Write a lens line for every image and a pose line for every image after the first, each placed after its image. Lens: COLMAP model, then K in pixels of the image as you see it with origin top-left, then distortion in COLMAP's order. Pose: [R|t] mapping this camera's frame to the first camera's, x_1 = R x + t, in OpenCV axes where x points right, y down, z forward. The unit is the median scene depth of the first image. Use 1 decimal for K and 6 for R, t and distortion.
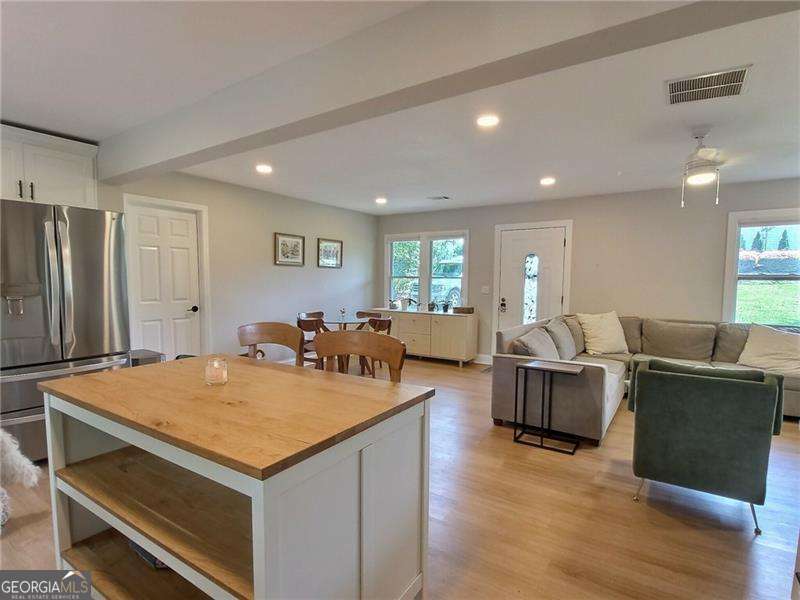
lens RADIAL K [[413.1, 0, 396.6], [0, 413.1, 312.9], [0, 0, 1]] dist [-0.003163, -0.011224]
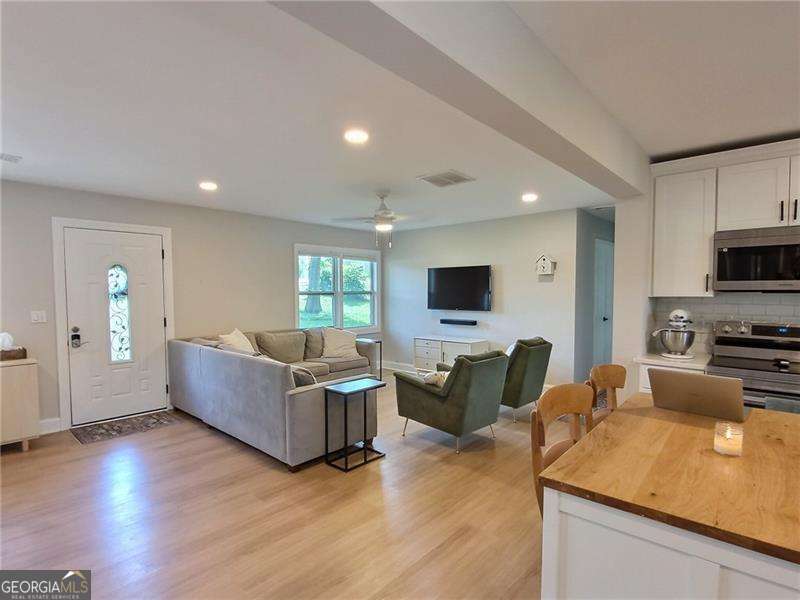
lens RADIAL K [[413.1, 0, 396.6], [0, 413.1, 312.9], [0, 0, 1]] dist [-0.003163, -0.011224]
pose [[0.140368, -0.061743, 0.988172, -0.602483], [0.080124, 0.995489, 0.050818, -0.092820], [-0.986852, 0.072043, 0.144681, 0.693401]]
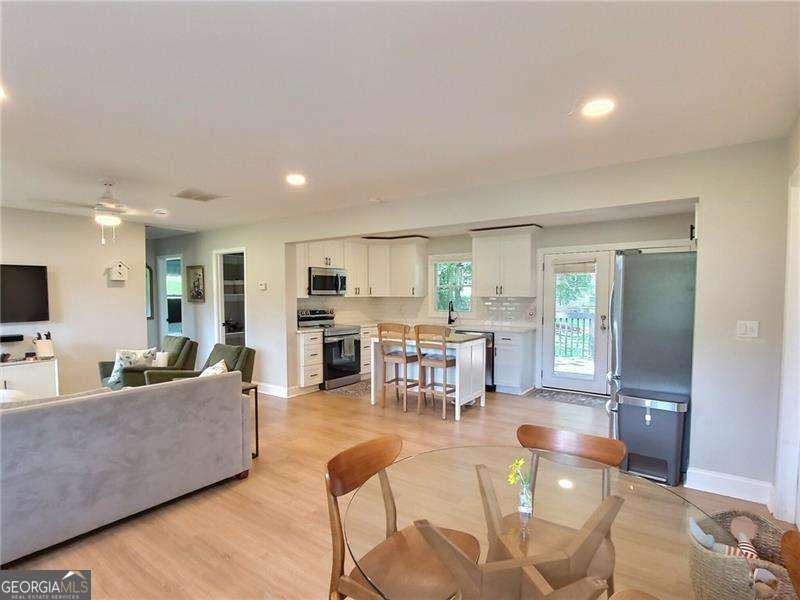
lens RADIAL K [[413.1, 0, 396.6], [0, 413.1, 312.9], [0, 0, 1]] dist [-0.003163, -0.011224]
pose [[-0.999423, -0.006230, 0.033388, -0.110745], [-0.001987, 0.992076, 0.125625, -0.191712], [-0.033906, 0.125486, -0.991516, 1.940078]]
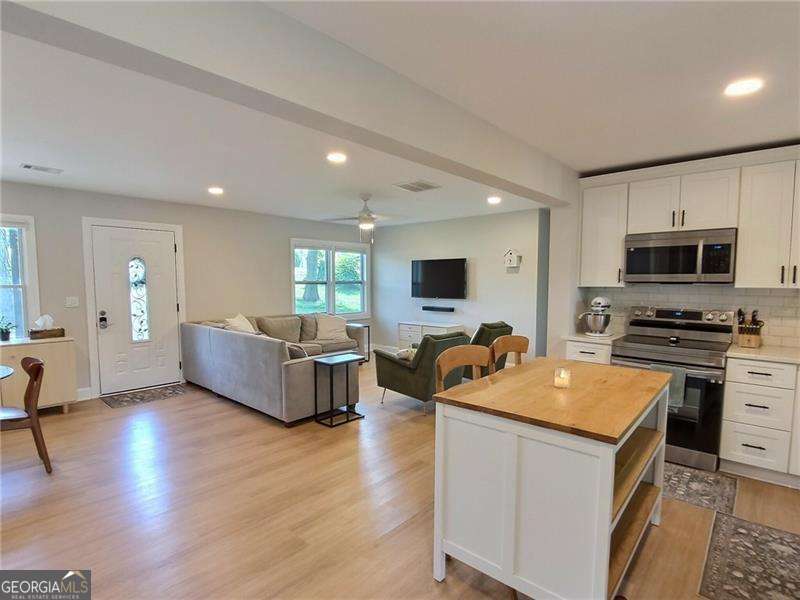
lens RADIAL K [[413.1, 0, 396.6], [0, 413.1, 312.9], [0, 0, 1]] dist [-0.003163, -0.011224]
pose [[0.139012, -0.086658, 0.986492, -0.804316], [0.076432, 0.994131, 0.076558, -0.089858], [-0.987337, 0.064757, 0.144819, 0.598054]]
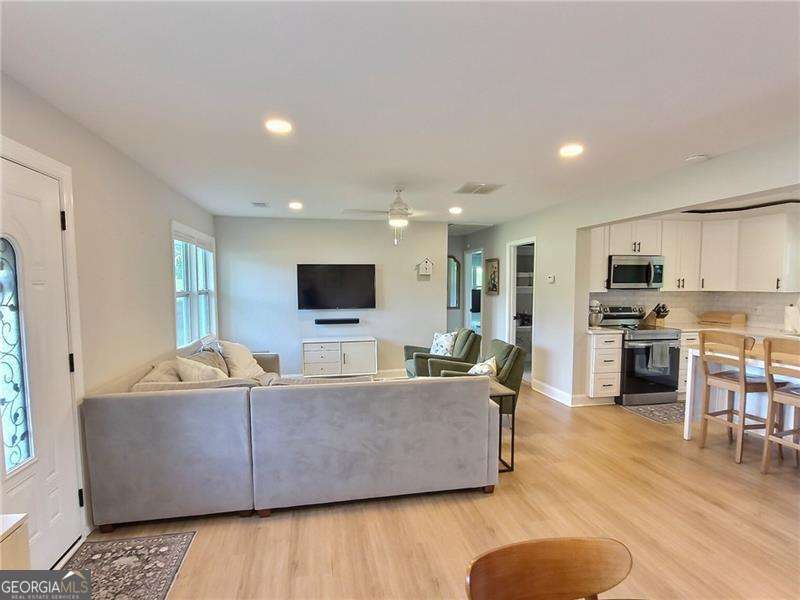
lens RADIAL K [[413.1, 0, 396.6], [0, 413.1, 312.9], [0, 0, 1]] dist [-0.003163, -0.011224]
pose [[-0.714145, -0.053898, 0.697920, -0.172707], [0.053714, 0.989872, 0.131407, -0.193766], [-0.697934, 0.131332, -0.704017, 1.768060]]
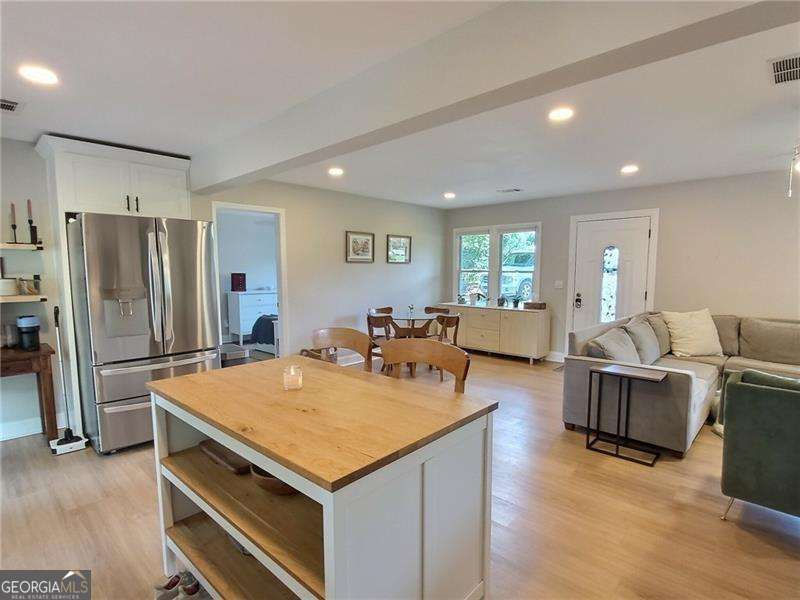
lens RADIAL K [[413.1, 0, 396.6], [0, 413.1, 312.9], [0, 0, 1]] dist [-0.003163, -0.011224]
pose [[0.986032, 0.004997, -0.166480, 0.006457], [-0.000832, 0.999685, 0.025076, -0.025735], [0.166553, -0.024587, 0.985726, -0.011095]]
